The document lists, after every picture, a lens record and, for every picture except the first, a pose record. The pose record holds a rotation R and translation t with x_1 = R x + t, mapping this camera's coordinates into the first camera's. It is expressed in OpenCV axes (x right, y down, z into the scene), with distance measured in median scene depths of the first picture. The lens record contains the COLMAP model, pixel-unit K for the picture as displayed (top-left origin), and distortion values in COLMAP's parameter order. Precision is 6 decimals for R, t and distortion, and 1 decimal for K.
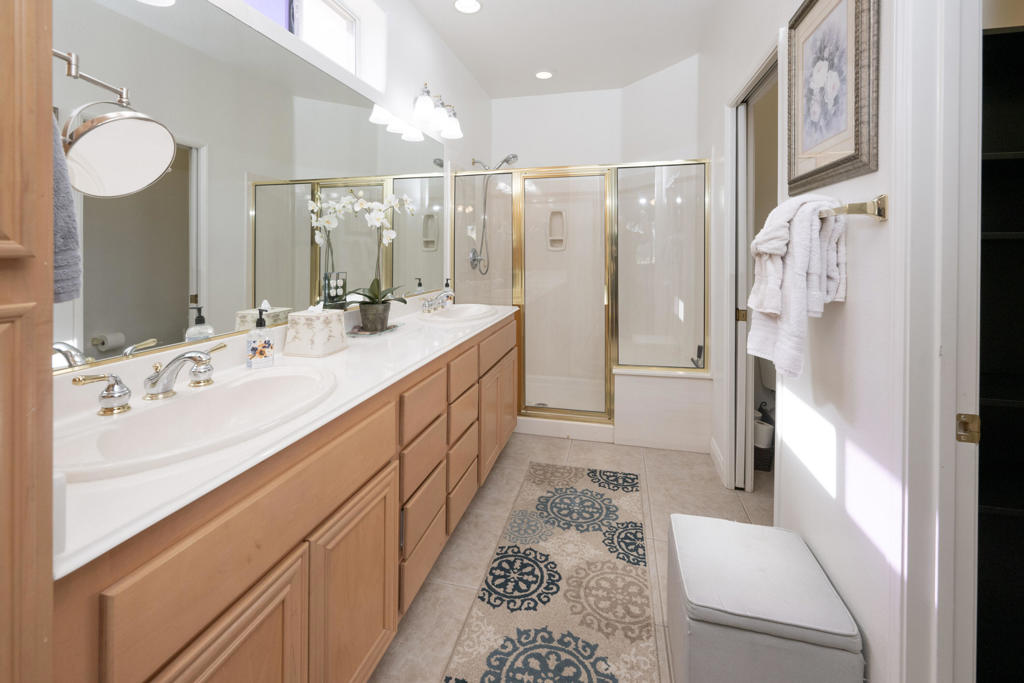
lens RADIAL K [[423.7, 0, 510.6], [0, 423.7, 252.7], [0, 0, 1]] dist [0.000184, 0.000042]
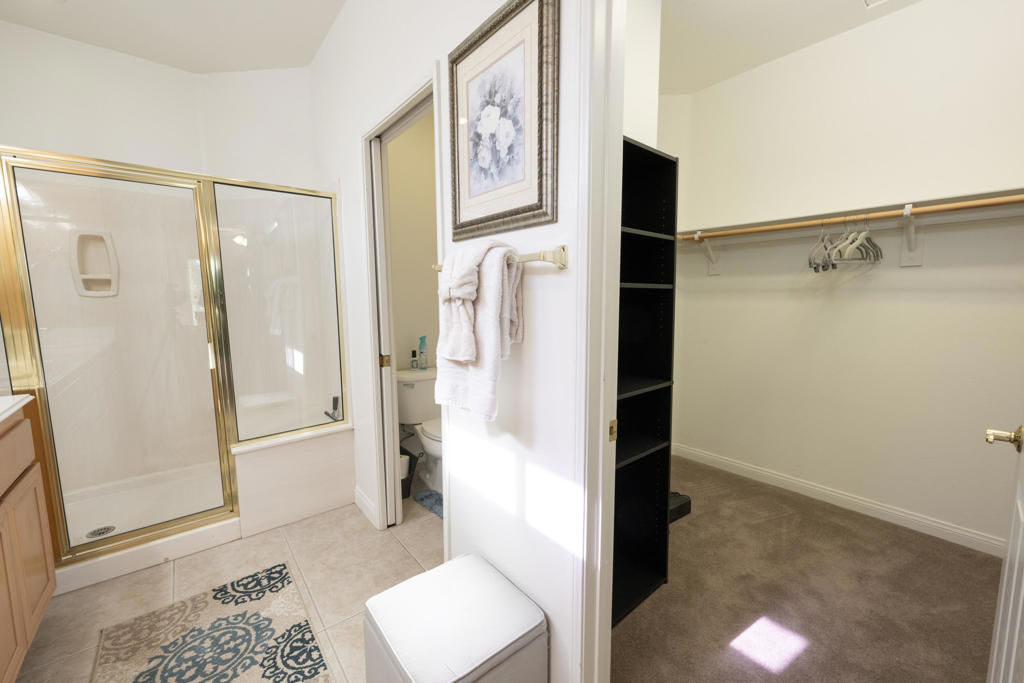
lens RADIAL K [[404.6, 0, 515.7], [0, 404.6, 343.6], [0, 0, 1]] dist [-0.001481, 0.000213]
pose [[0.593378, -0.097202, 0.799033, -0.036461], [0.006781, 0.993250, 0.115793, -0.001492], [-0.804895, -0.063291, 0.590032, 0.230641]]
